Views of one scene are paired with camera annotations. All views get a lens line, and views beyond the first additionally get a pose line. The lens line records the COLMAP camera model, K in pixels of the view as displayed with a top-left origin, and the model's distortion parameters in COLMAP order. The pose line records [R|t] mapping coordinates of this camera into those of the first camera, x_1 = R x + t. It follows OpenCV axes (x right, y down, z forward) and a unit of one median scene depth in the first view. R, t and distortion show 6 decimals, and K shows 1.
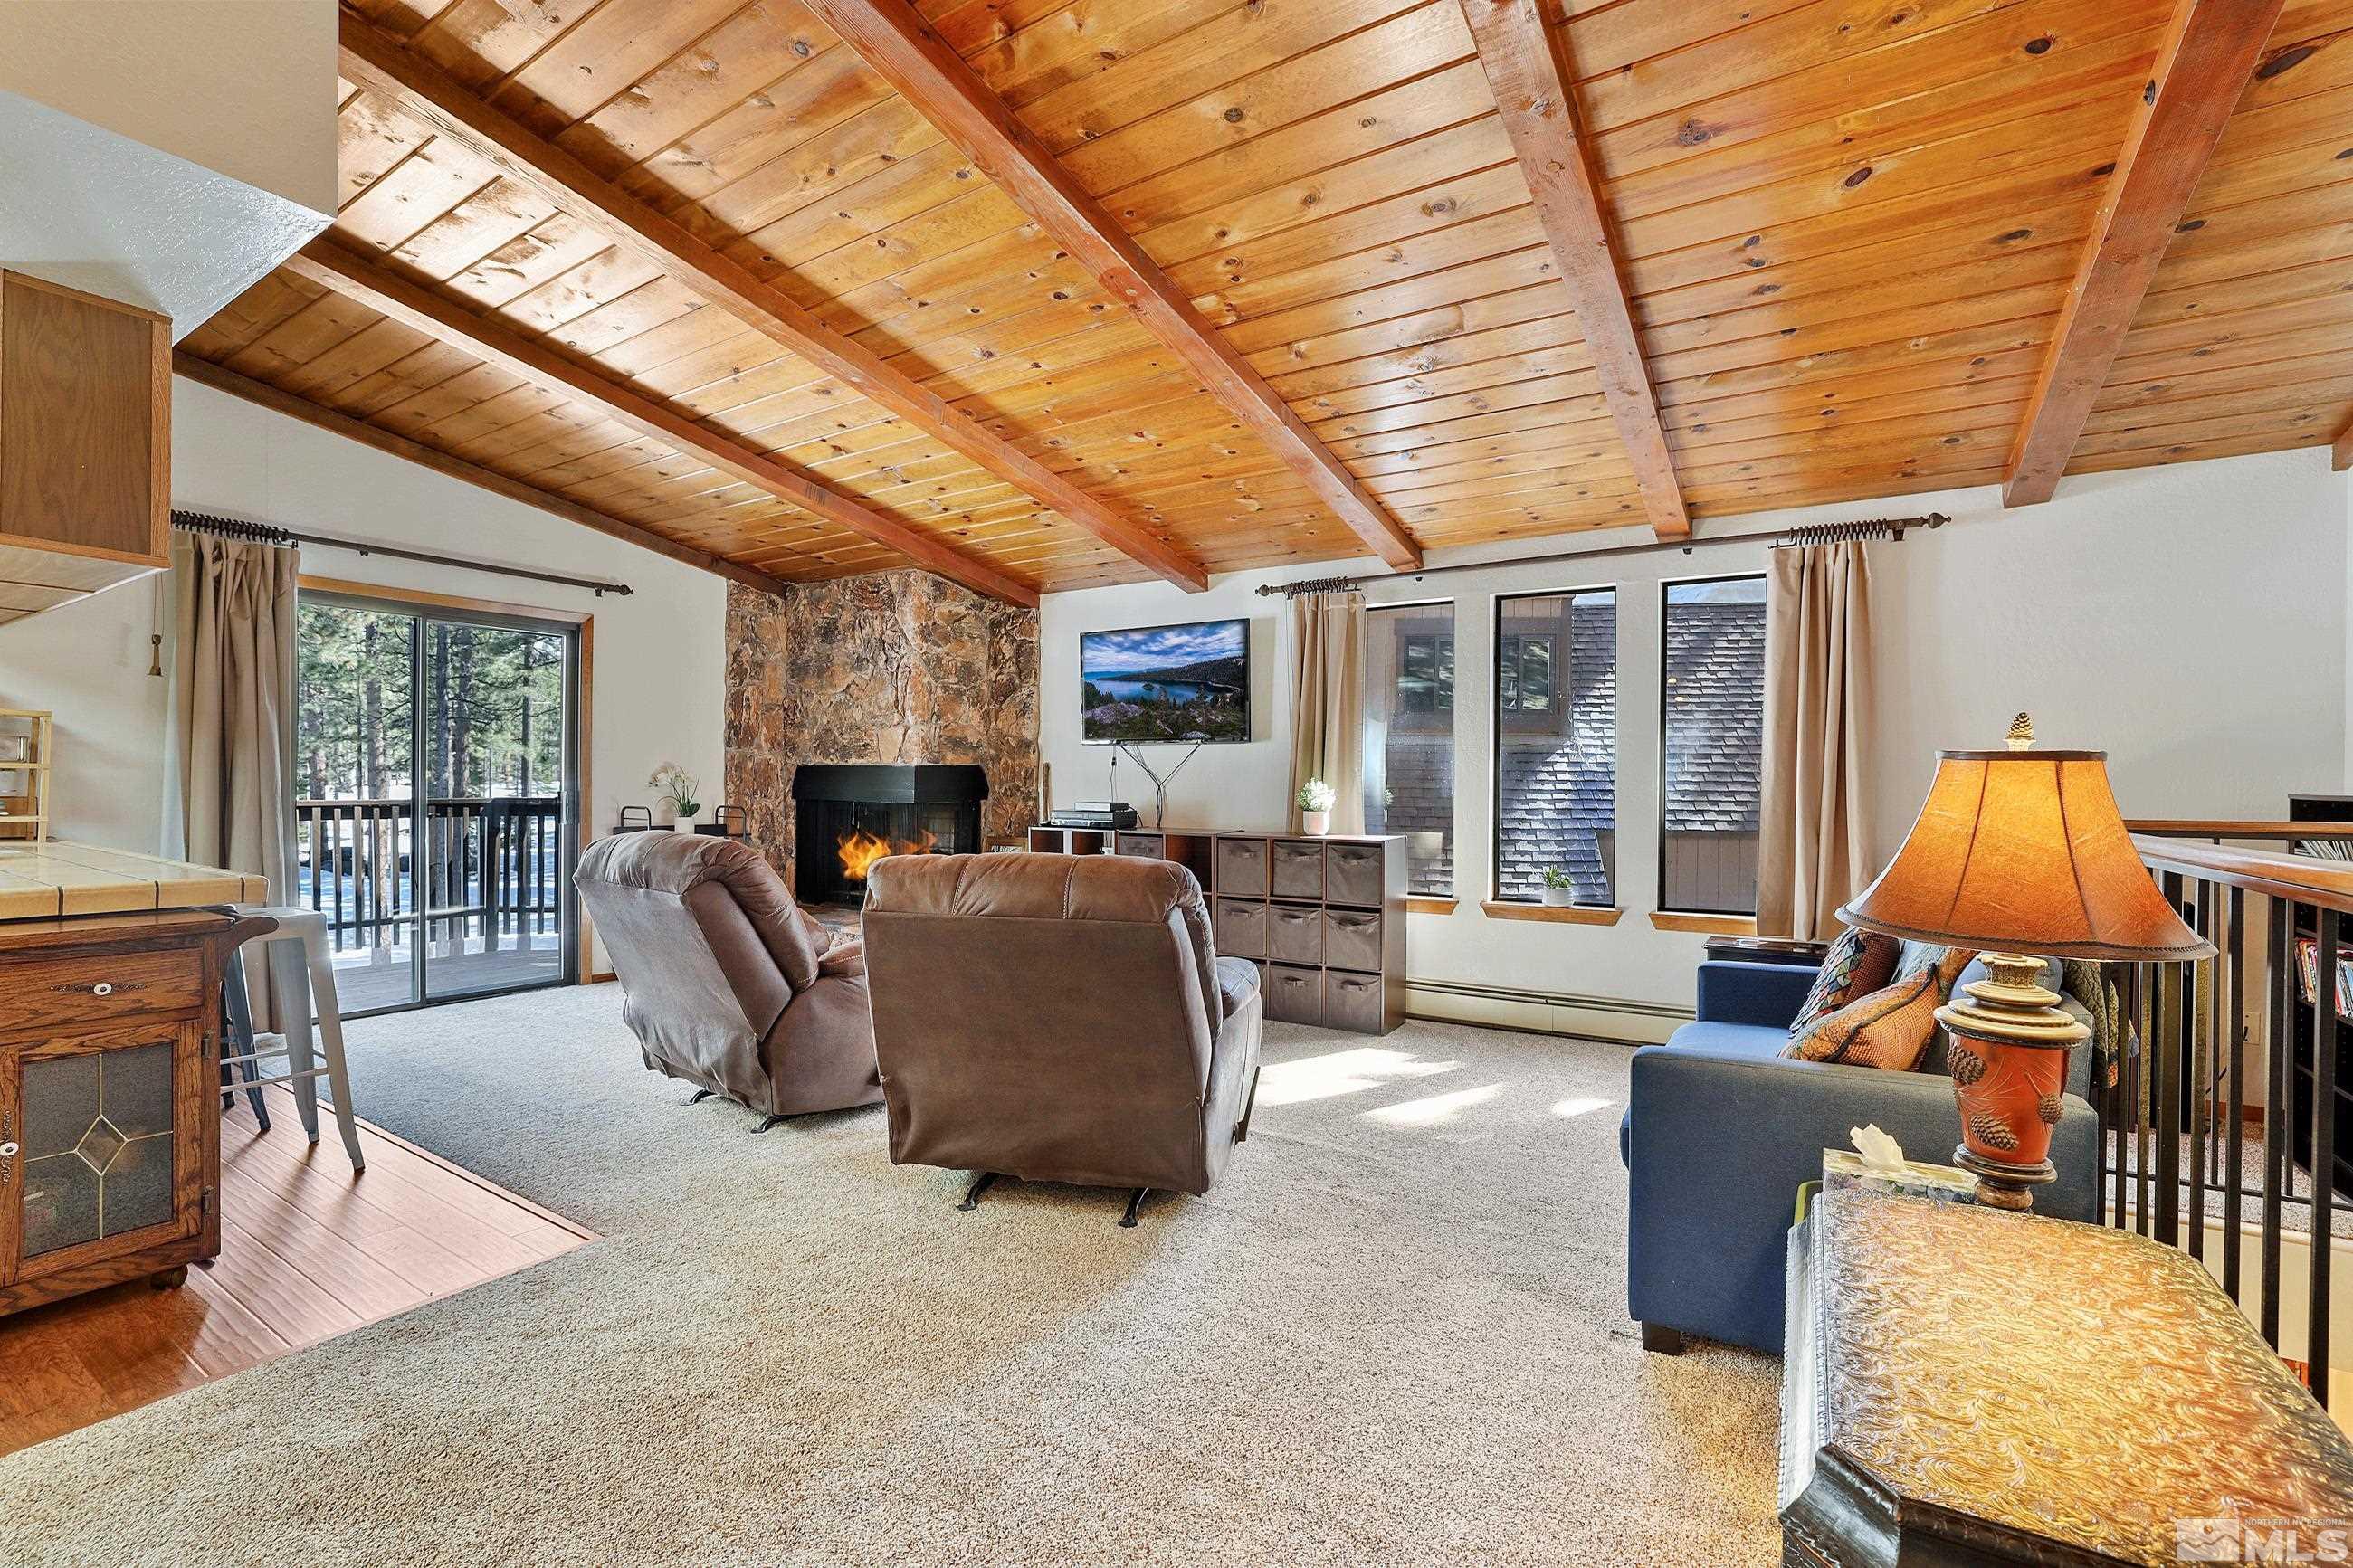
lens RADIAL K [[1031.1, 0, 1176.5], [0, 1031.1, 784.0], [0, 0, 1]] dist [-0.033597, 0.012961]
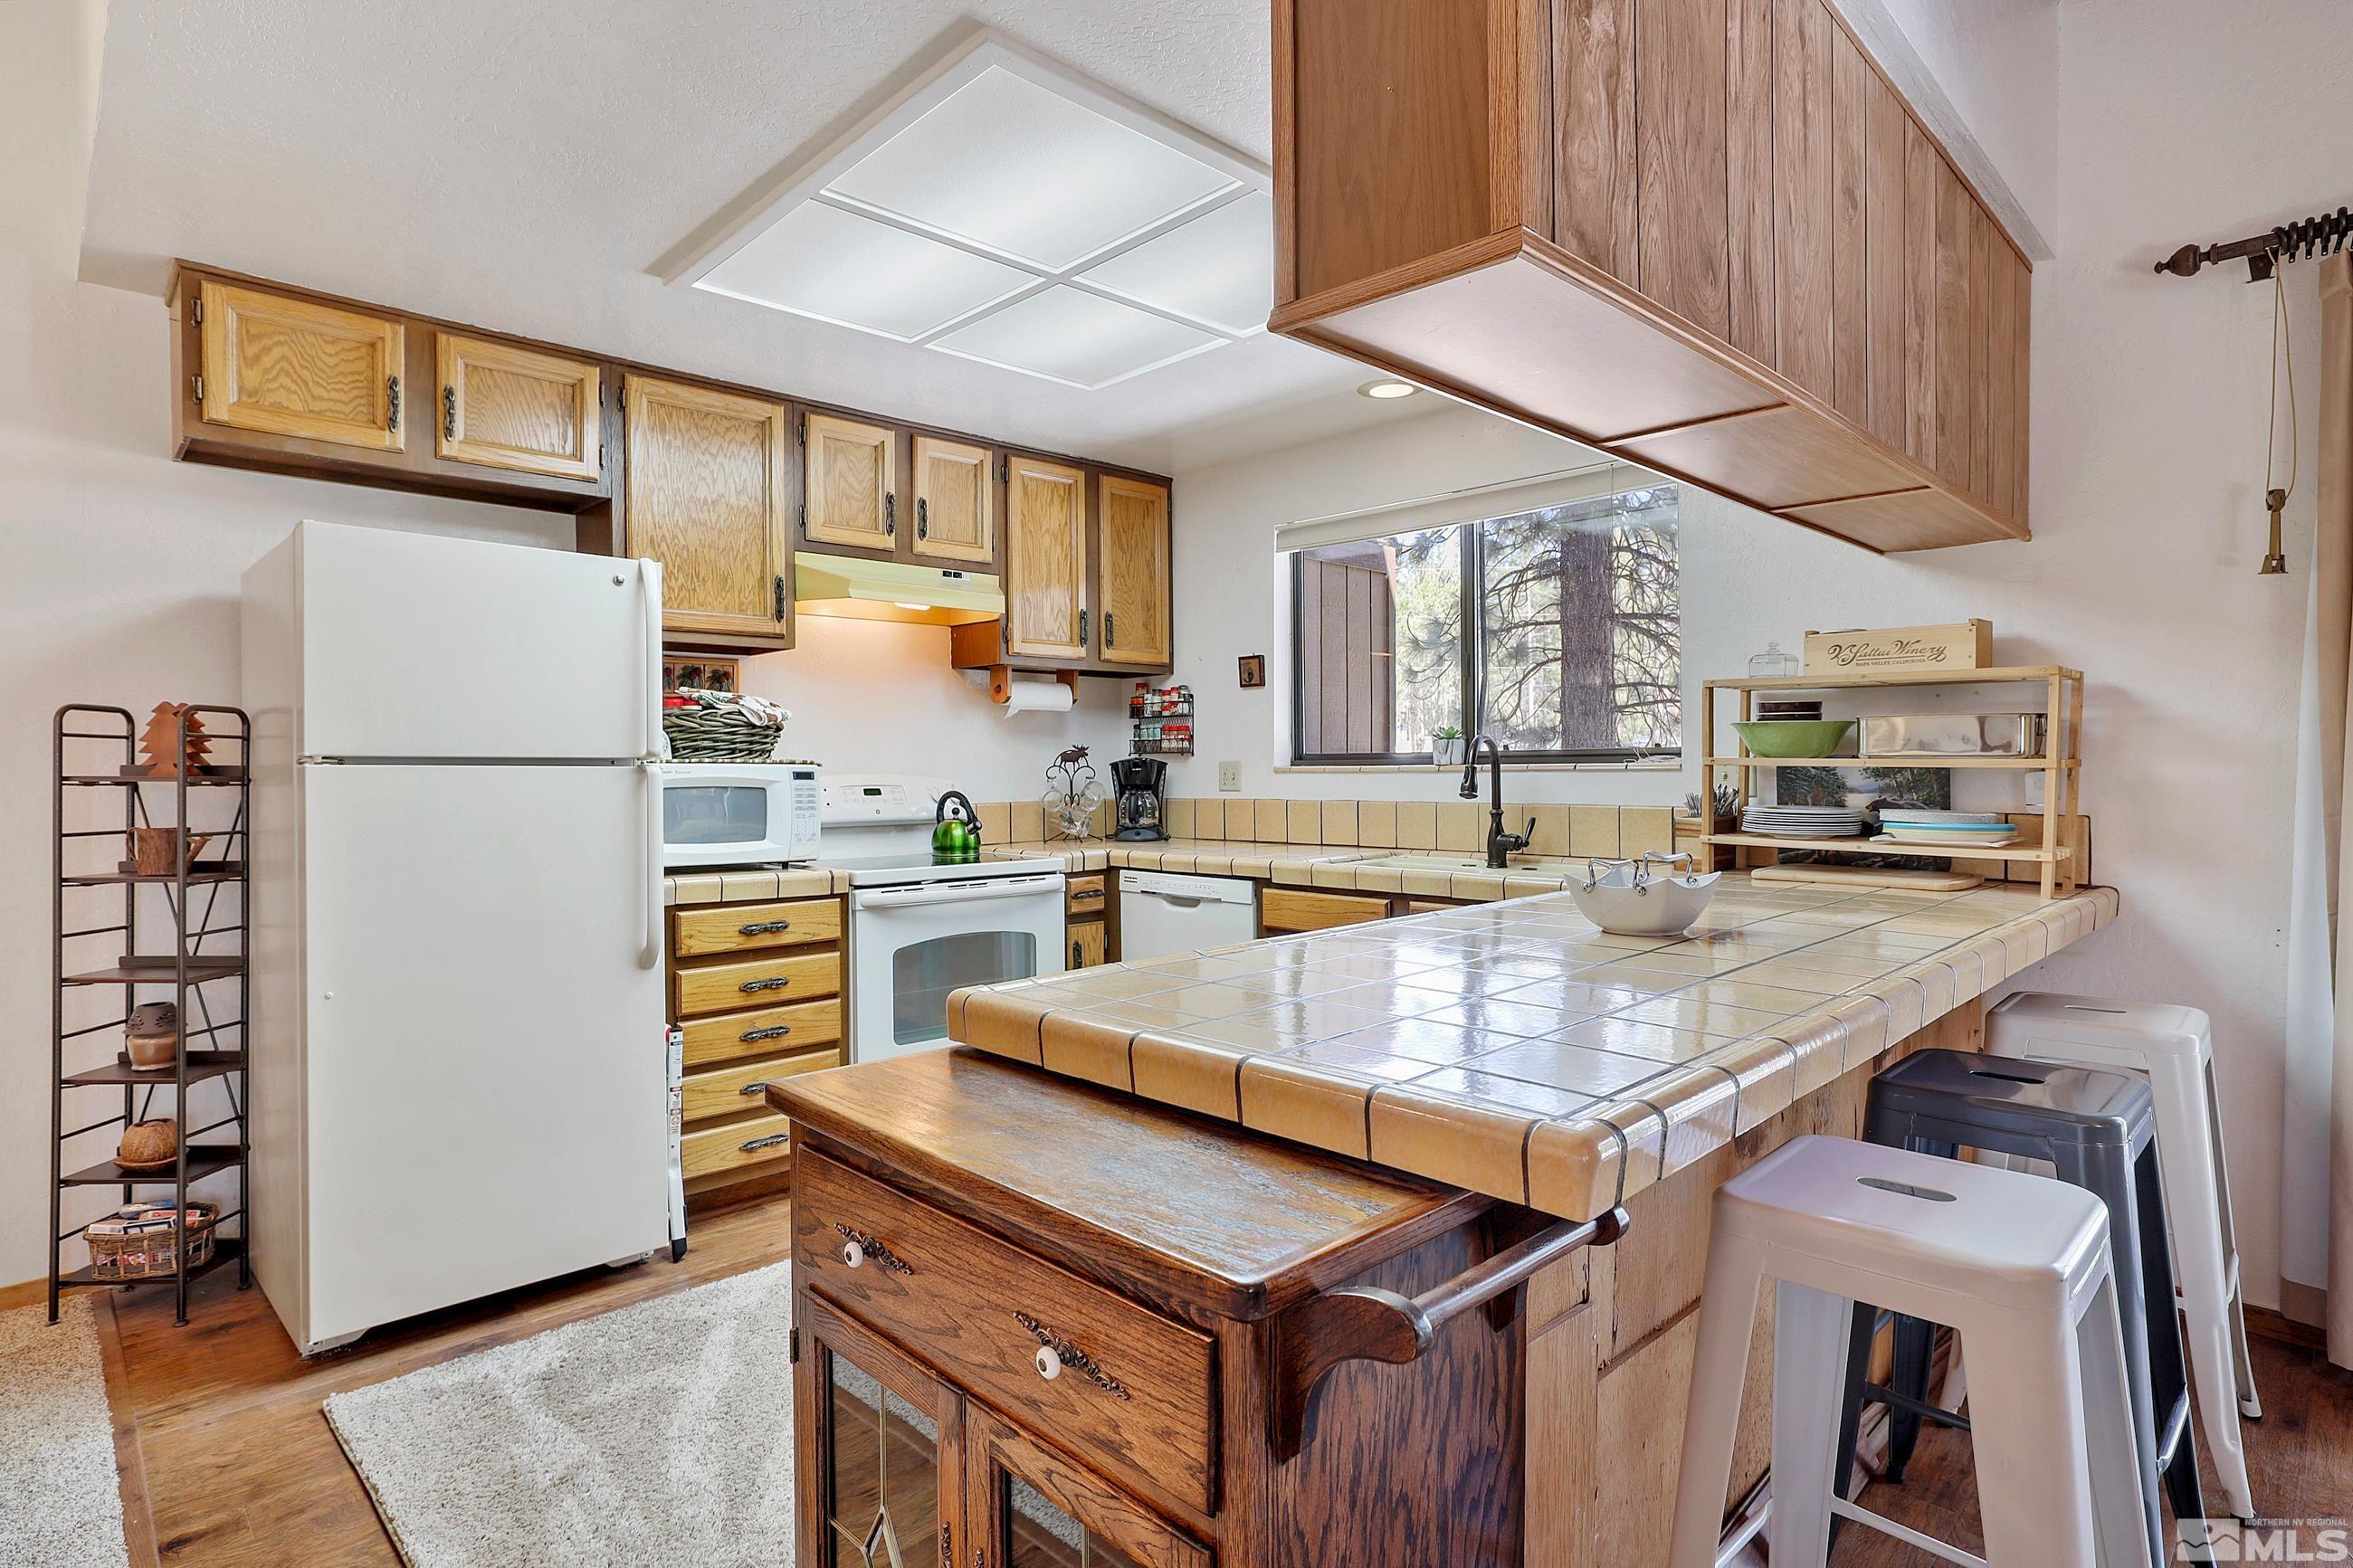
lens RADIAL K [[1219.1, 0, 1176.5], [0, 1219.1, 784.0], [0, 0, 1]] dist [-0.028839, -0.000022]
pose [[-0.226014, 0.006507, -0.974102, -0.238015], [0.004895, 0.999973, 0.005544, -0.008173], [0.974112, -0.003515, -0.226039, 0.439583]]
